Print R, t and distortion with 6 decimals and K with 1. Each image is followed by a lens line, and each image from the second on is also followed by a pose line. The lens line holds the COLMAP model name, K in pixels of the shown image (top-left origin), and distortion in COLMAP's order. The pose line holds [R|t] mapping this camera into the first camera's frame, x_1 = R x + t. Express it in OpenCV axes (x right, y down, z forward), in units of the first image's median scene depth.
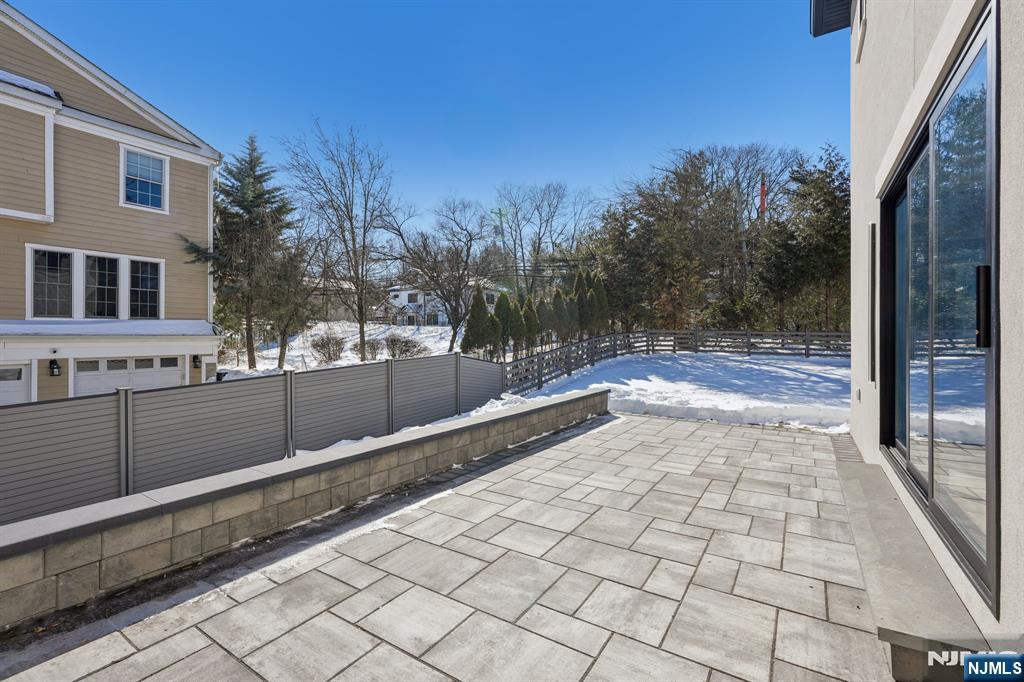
lens RADIAL K [[452.5, 0, 512.0], [0, 452.5, 341.0], [0, 0, 1]] dist [-0.010836, -0.000139]
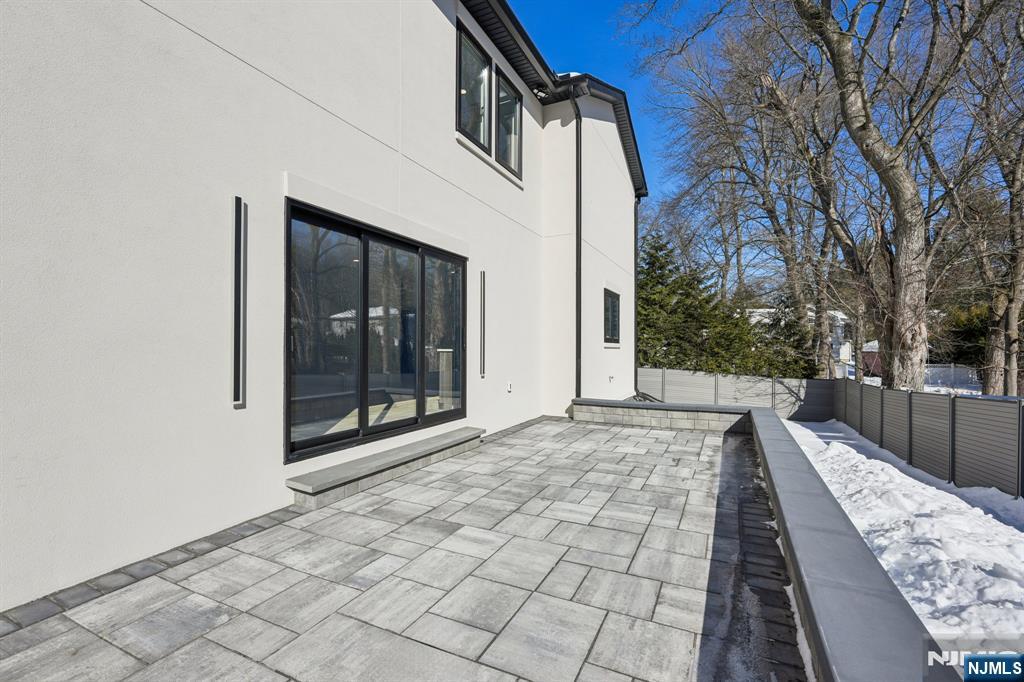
lens RADIAL K [[452.5, 0, 512.0], [0, 452.5, 341.0], [0, 0, 1]] dist [-0.010836, -0.000139]
pose [[-0.991806, -0.008042, -0.127496, 0.450997], [-0.007337, 0.999955, -0.005996, -0.011580], [0.127539, -0.005012, -0.991821, 1.918222]]
